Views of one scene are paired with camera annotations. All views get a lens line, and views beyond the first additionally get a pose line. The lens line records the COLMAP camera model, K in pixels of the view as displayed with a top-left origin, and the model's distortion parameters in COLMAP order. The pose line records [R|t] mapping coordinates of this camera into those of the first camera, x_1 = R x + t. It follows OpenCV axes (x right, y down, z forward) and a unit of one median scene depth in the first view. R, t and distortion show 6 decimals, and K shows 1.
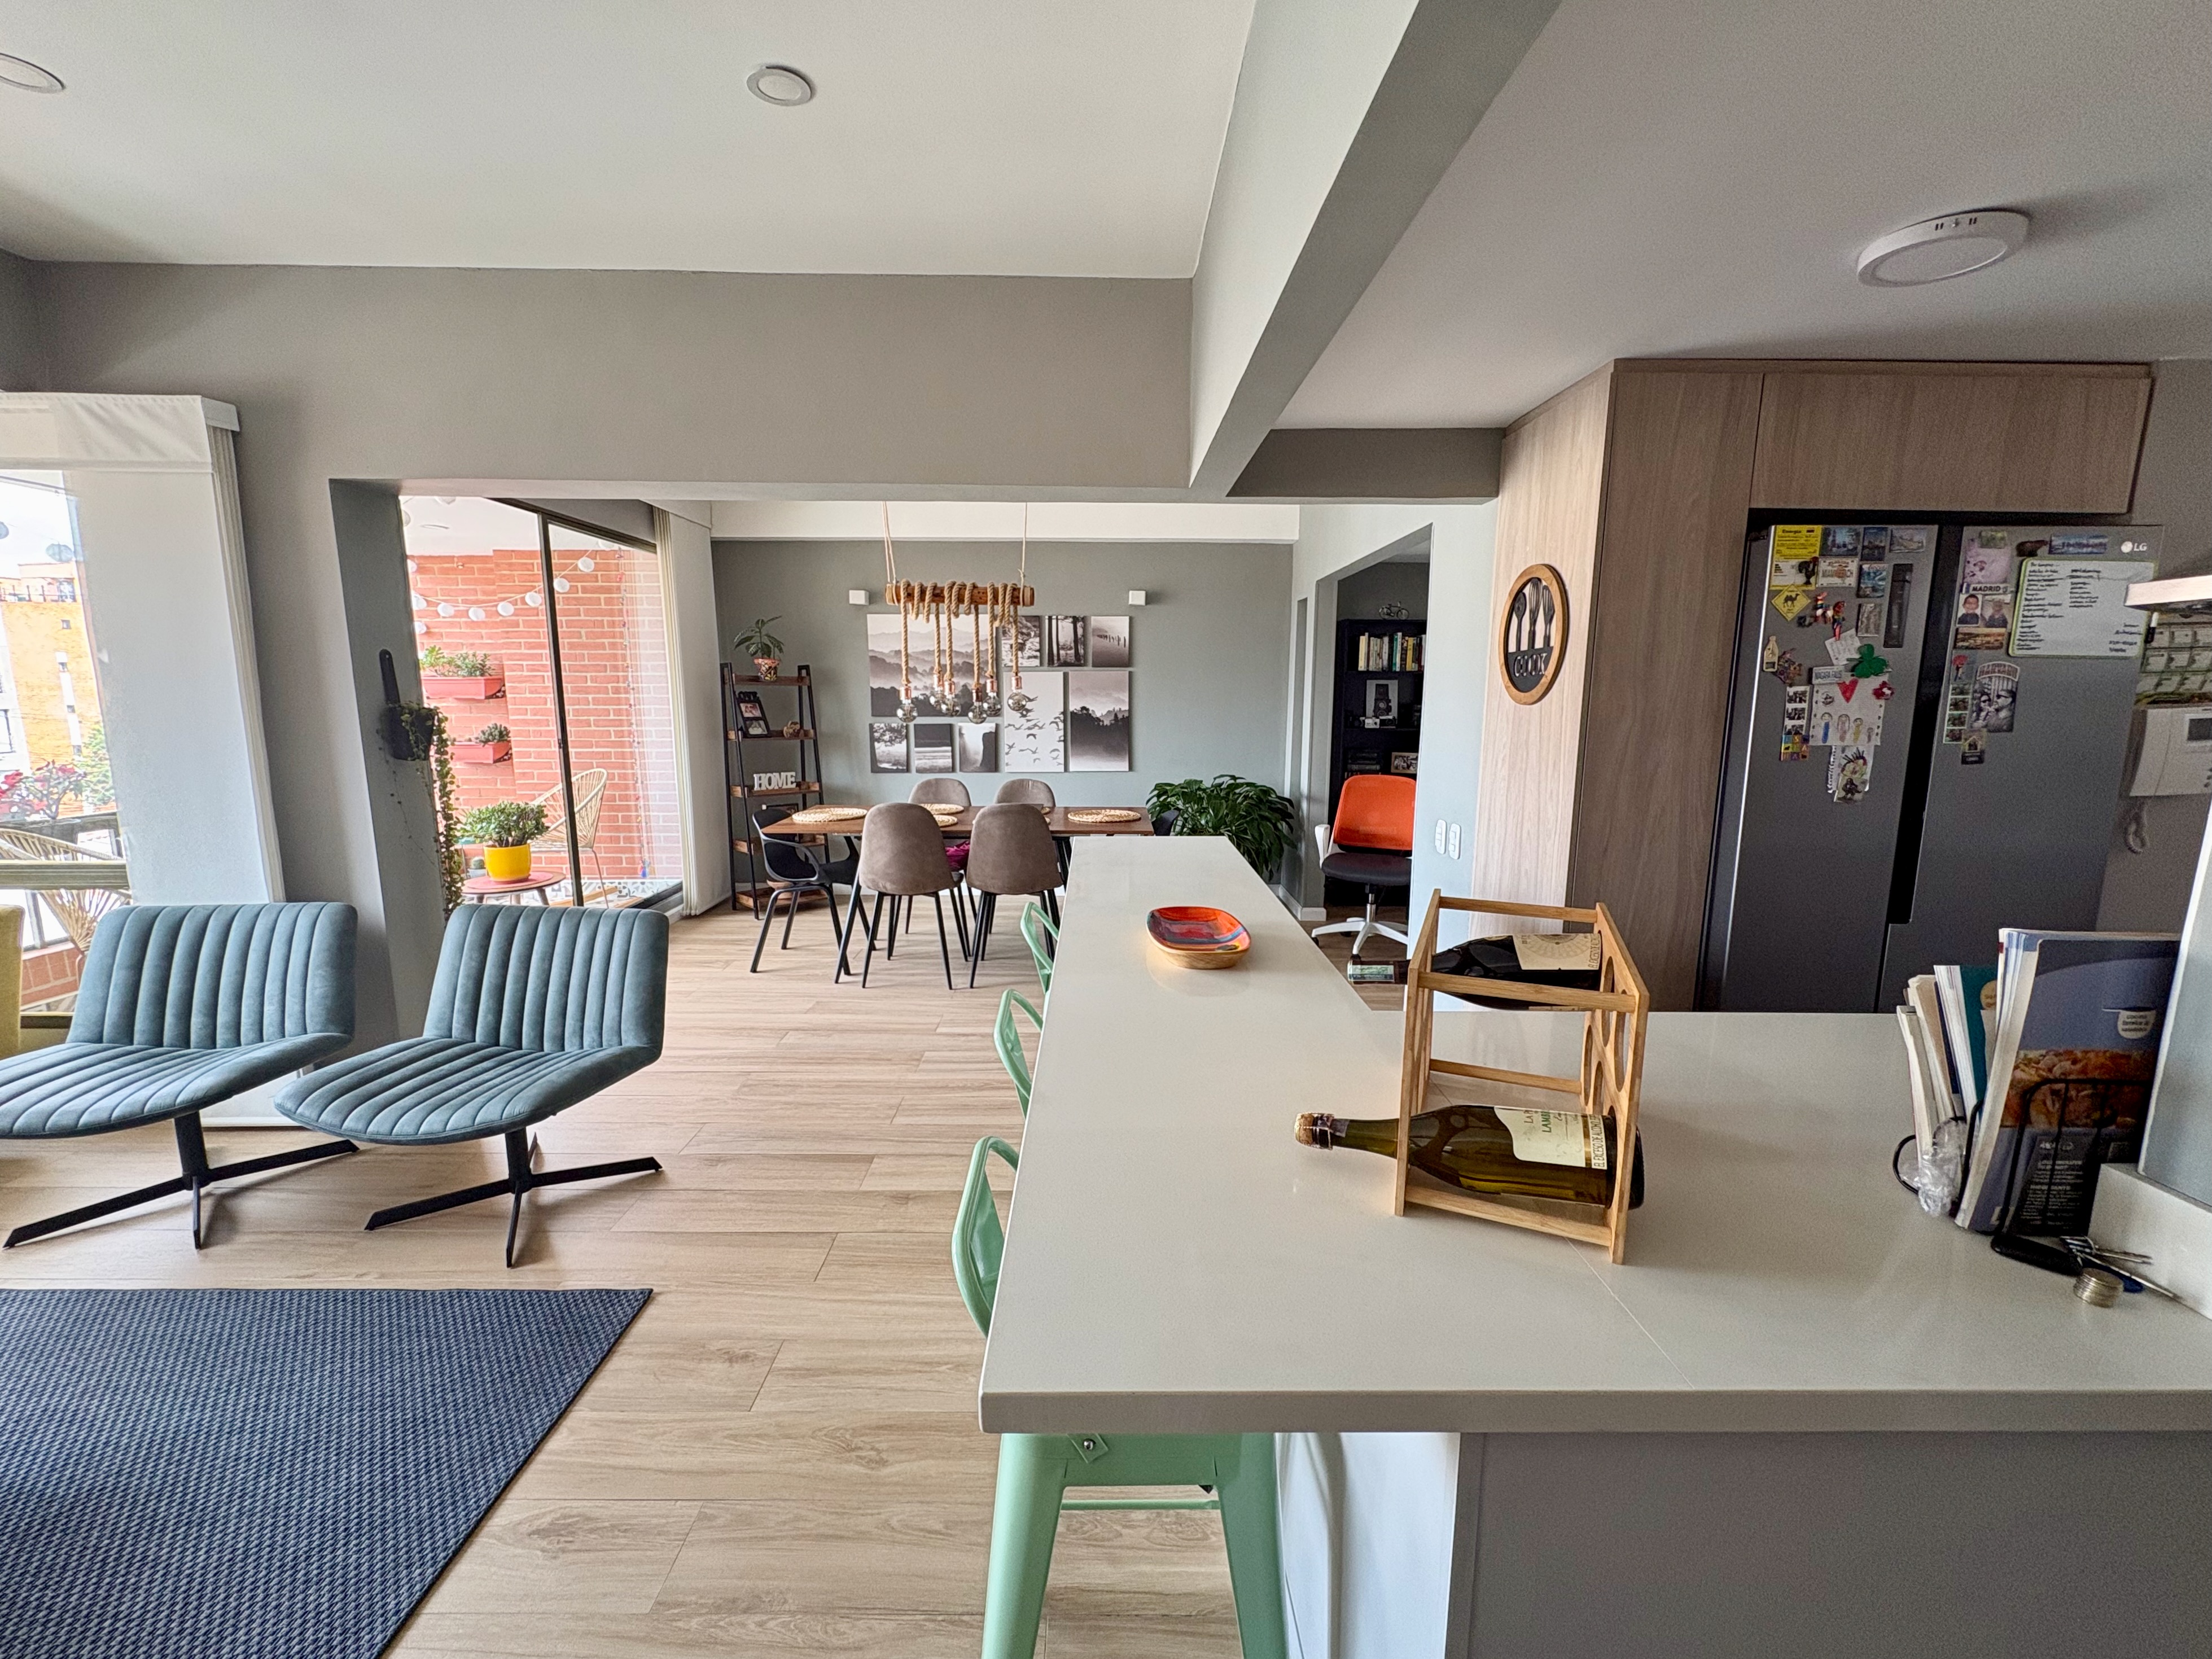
lens RADIAL K [[902.7, 0, 1106.0], [0, 902.7, 829.5], [0, 0, 1]] dist [0.000323, 0.000453]
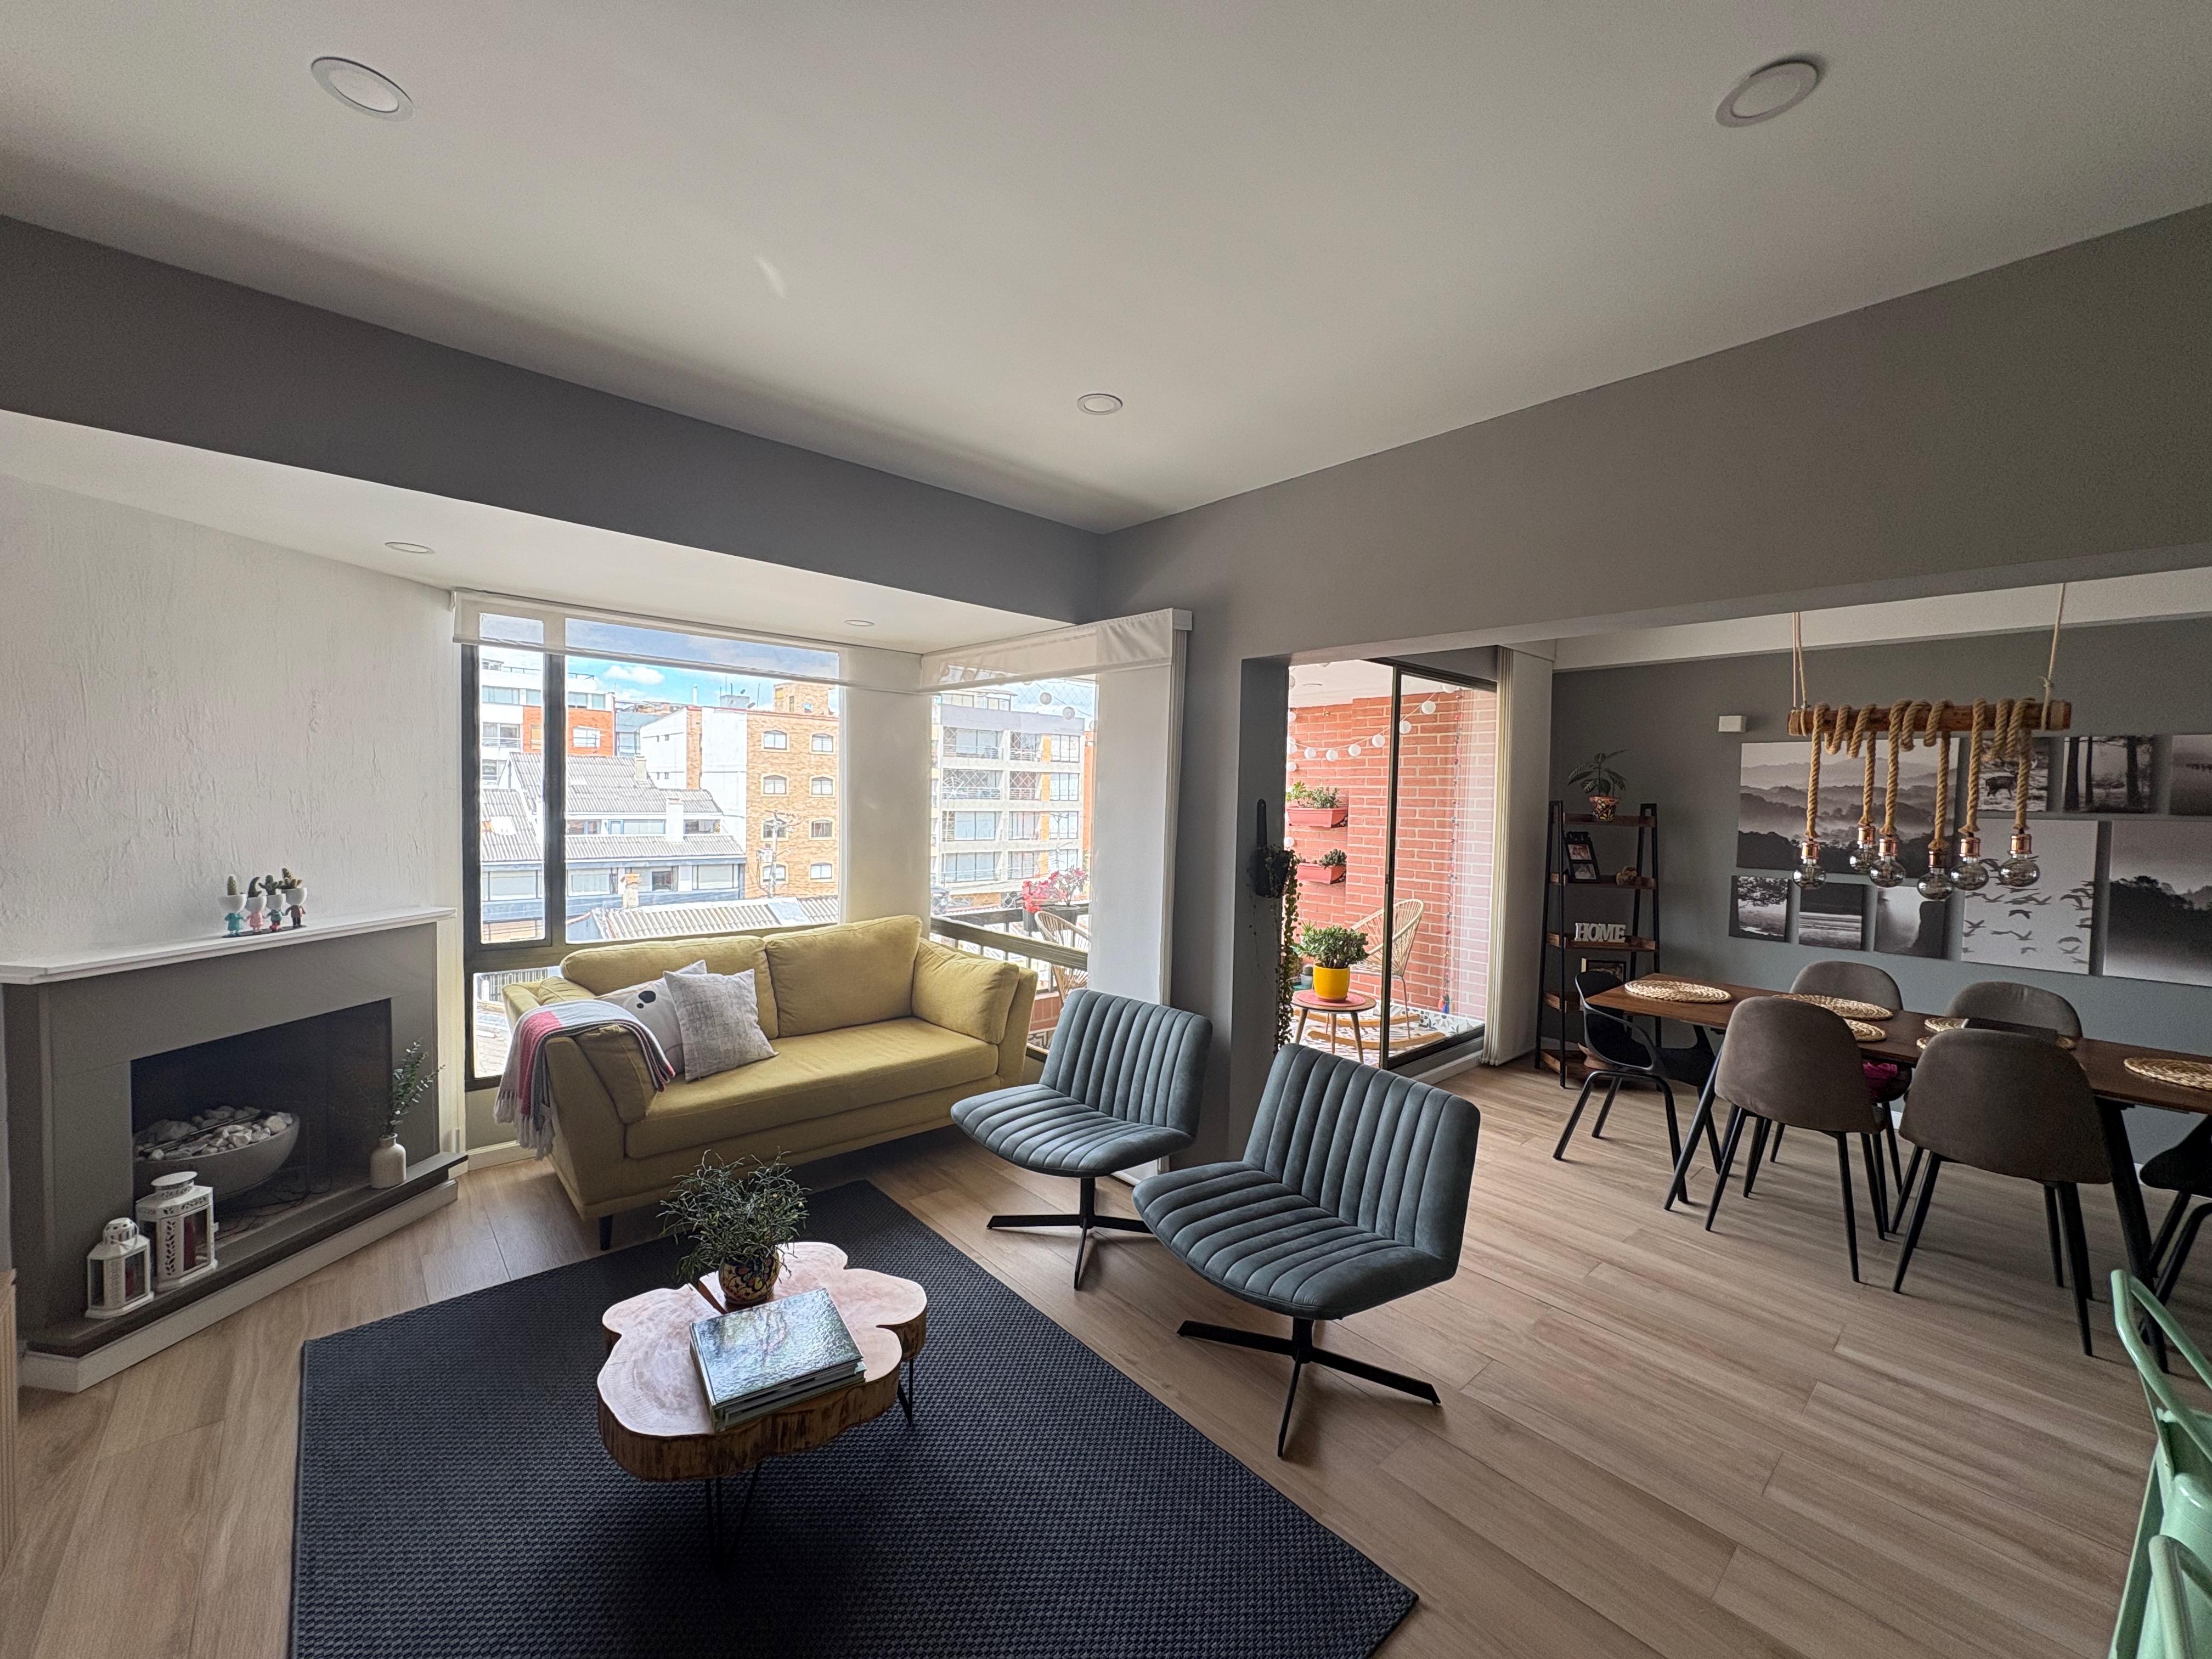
lens RADIAL K [[870.2, 0, 1106.0], [0, 870.2, 829.5], [0, 0, 1]] dist [0.001874, -0.000094]
pose [[0.659006, 0.044292, -0.750832, -0.063072], [-0.138756, 0.988289, -0.063487, -0.040641], [0.739228, 0.146021, 0.657435, 0.085837]]
